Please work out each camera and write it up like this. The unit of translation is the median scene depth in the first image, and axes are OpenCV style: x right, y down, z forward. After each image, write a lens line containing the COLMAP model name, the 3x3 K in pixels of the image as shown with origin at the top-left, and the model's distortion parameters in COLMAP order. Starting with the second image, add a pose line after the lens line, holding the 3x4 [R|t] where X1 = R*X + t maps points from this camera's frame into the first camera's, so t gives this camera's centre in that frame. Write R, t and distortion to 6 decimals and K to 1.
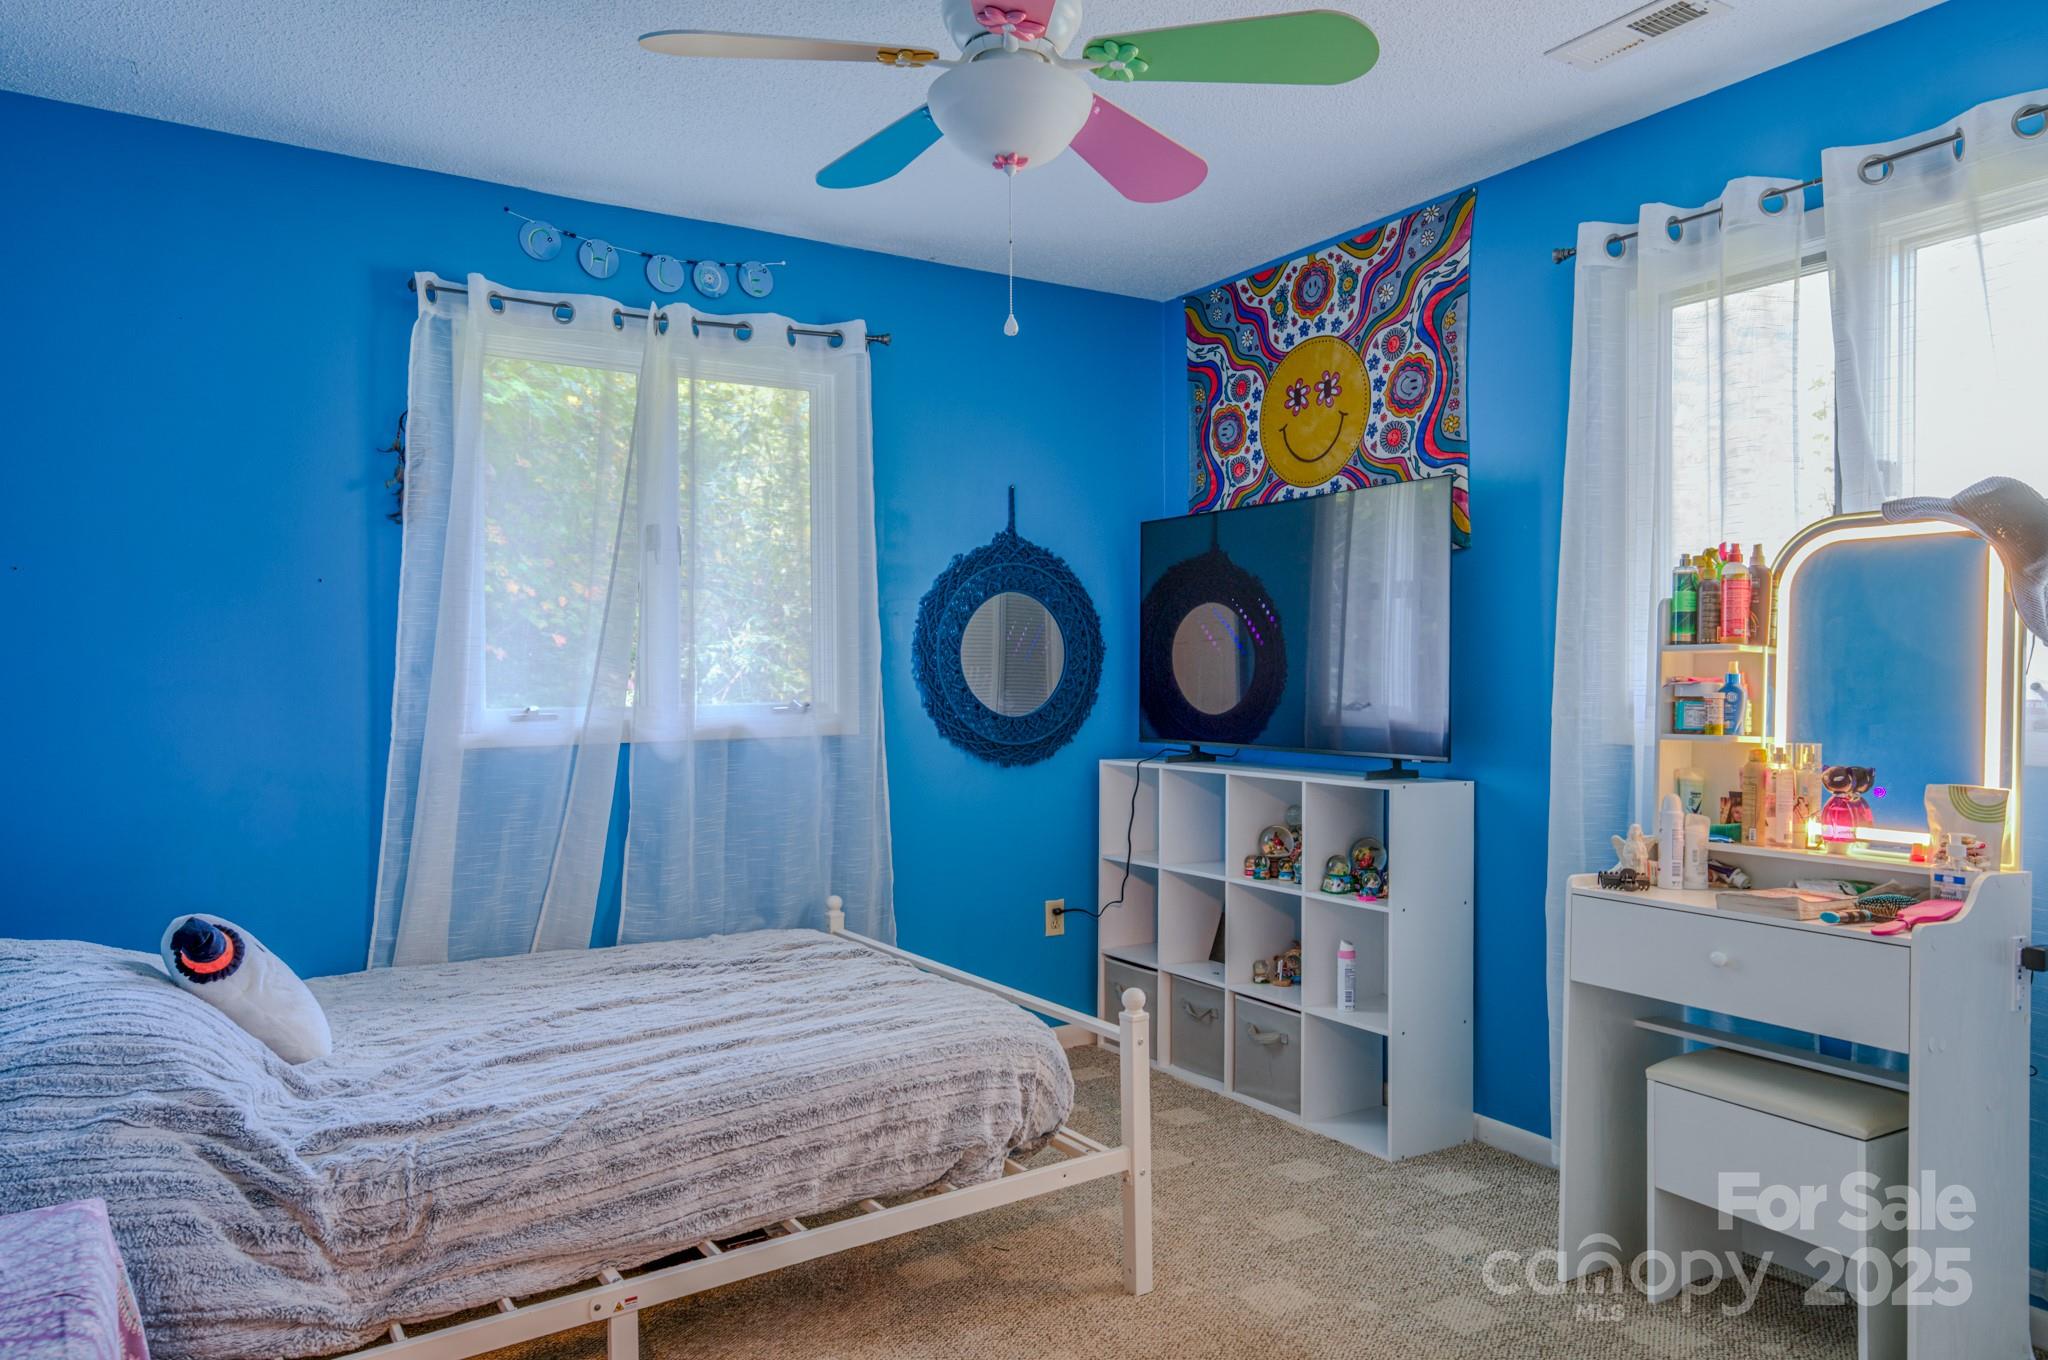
lens RADIAL K [[1330.8, 0, 1034.3], [0, 1330.8, 675.0], [0, 0, 1]] dist [0.023920, 0.002147]
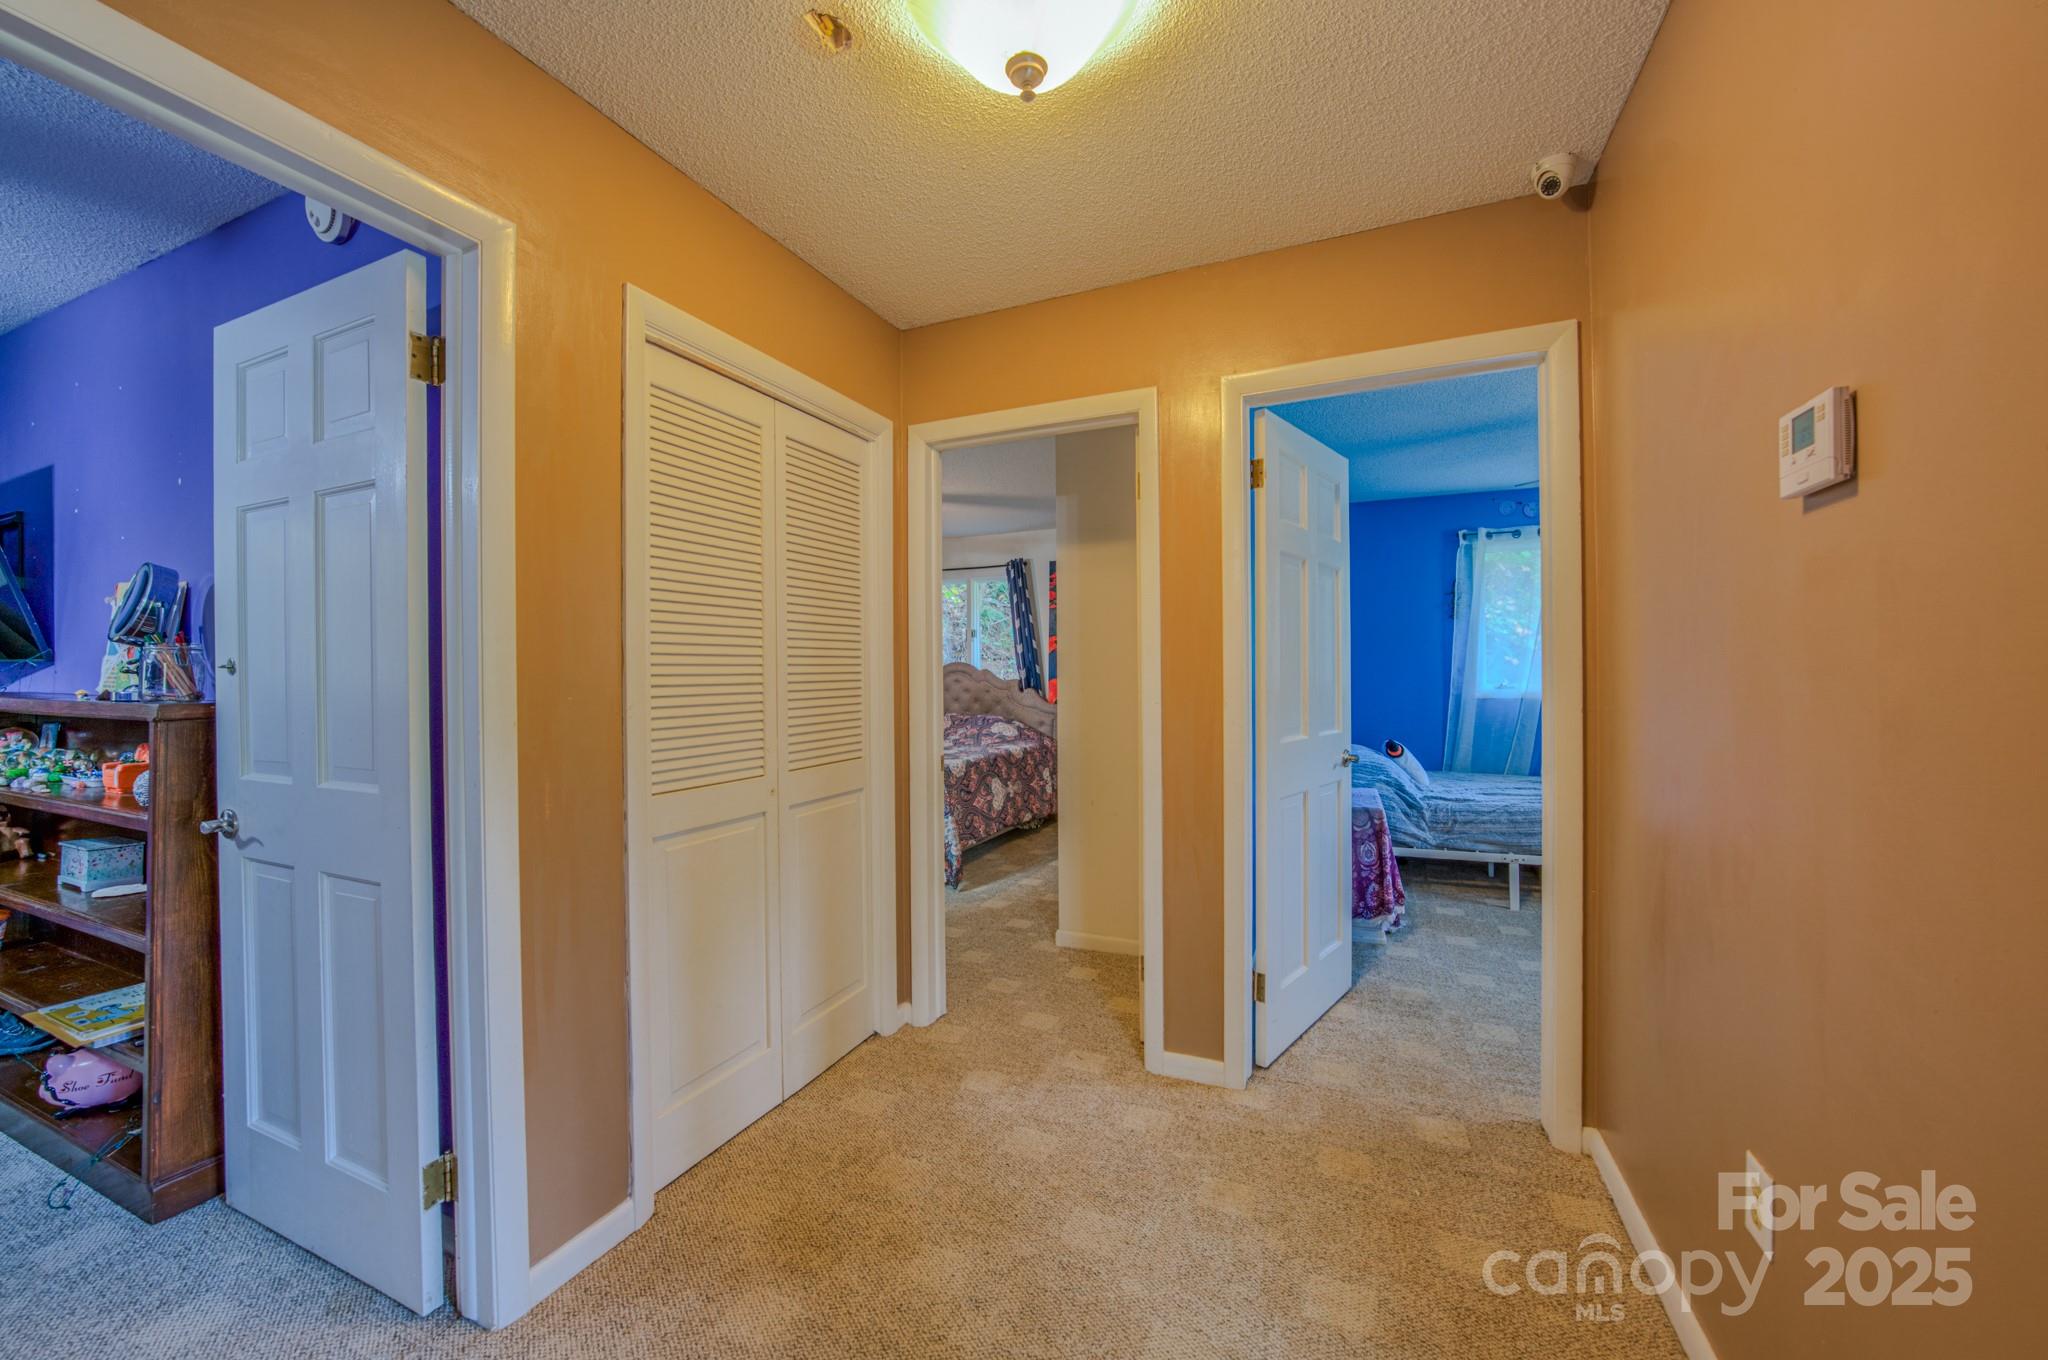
lens RADIAL K [[755.1, 0, 1035.7], [0, 755.1, 673.6], [0, 0, 1]] dist [-0.001780, -0.000043]
pose [[0.560108, -0.003440, -0.828413, 0.516654], [0.005969, 0.999982, -0.000116, -0.003710], [0.828398, -0.004880, 0.560118, -0.917273]]
